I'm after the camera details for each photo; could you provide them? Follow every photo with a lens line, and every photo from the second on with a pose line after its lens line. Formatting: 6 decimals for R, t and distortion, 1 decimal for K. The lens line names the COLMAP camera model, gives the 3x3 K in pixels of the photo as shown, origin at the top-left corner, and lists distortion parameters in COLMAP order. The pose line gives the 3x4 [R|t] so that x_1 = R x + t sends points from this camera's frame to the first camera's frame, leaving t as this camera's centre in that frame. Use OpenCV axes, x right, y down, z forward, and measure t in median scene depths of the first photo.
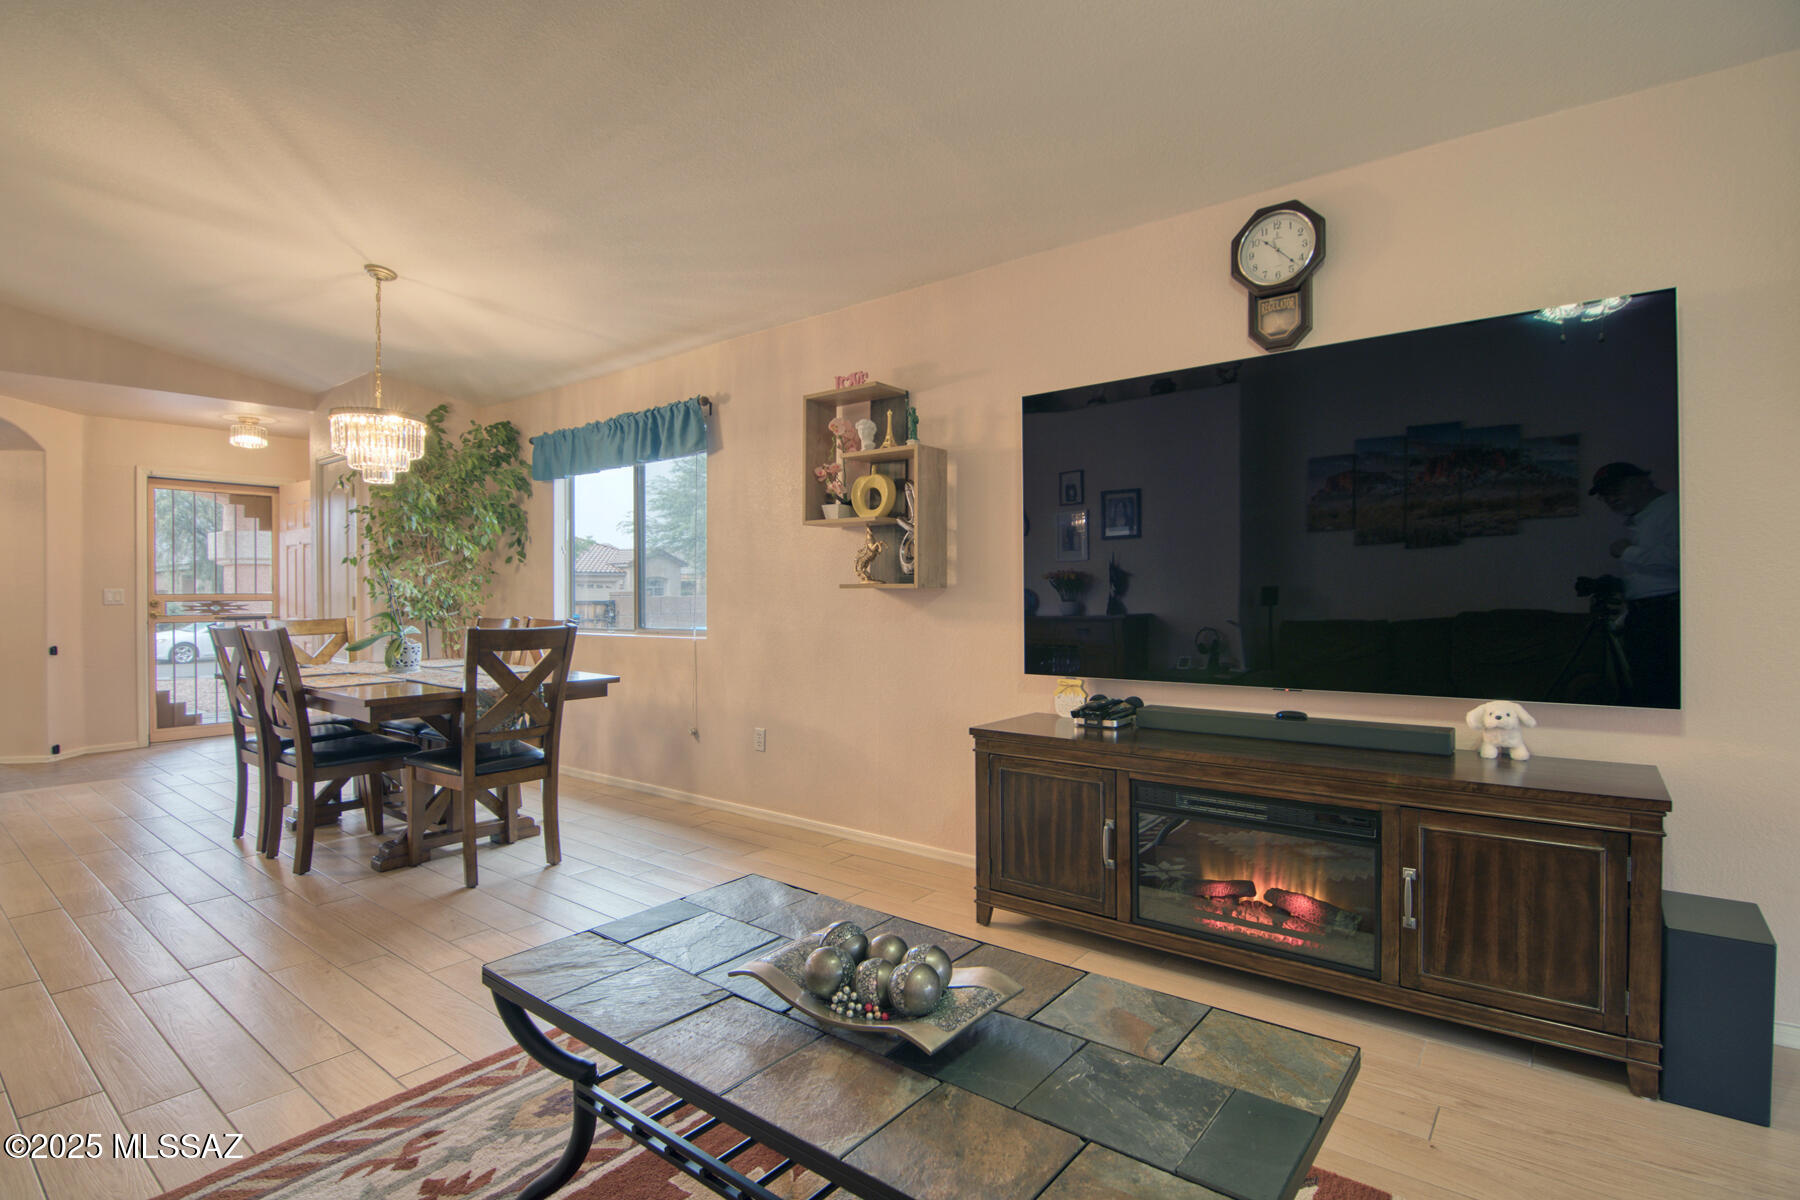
lens RADIAL K [[865.1, 0, 898.8], [0, 865.1, 598.5], [0, 0, 1]] dist [-0.020135, -0.001941]
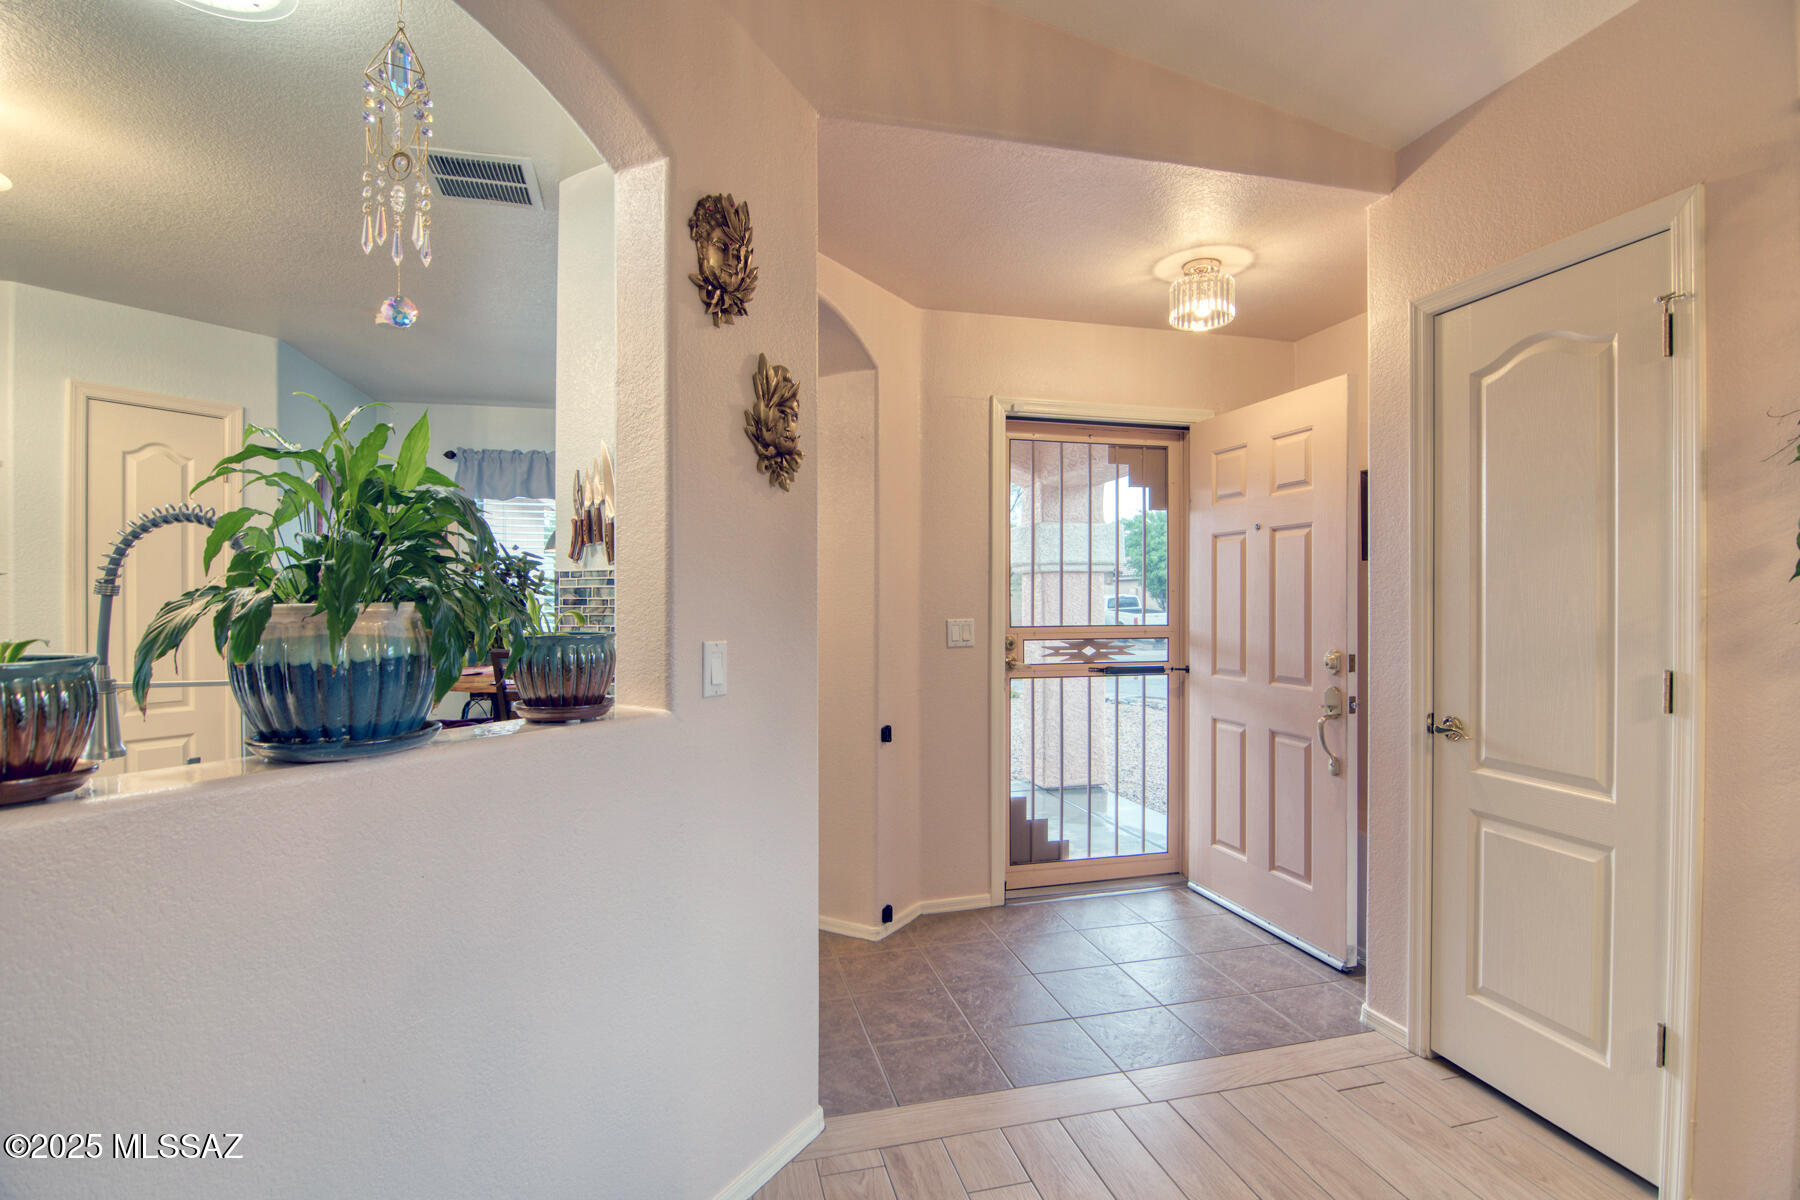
lens RADIAL K [[865.1, 0, 895.4], [0, 865.1, 601.5], [0, 0, 1]] dist [-0.020135, -0.001941]
pose [[0.783583, 0.008006, -0.621236, -0.585479], [-0.008474, 0.999962, 0.002198, -0.022926], [0.621230, 0.003542, 0.783620, 0.510445]]
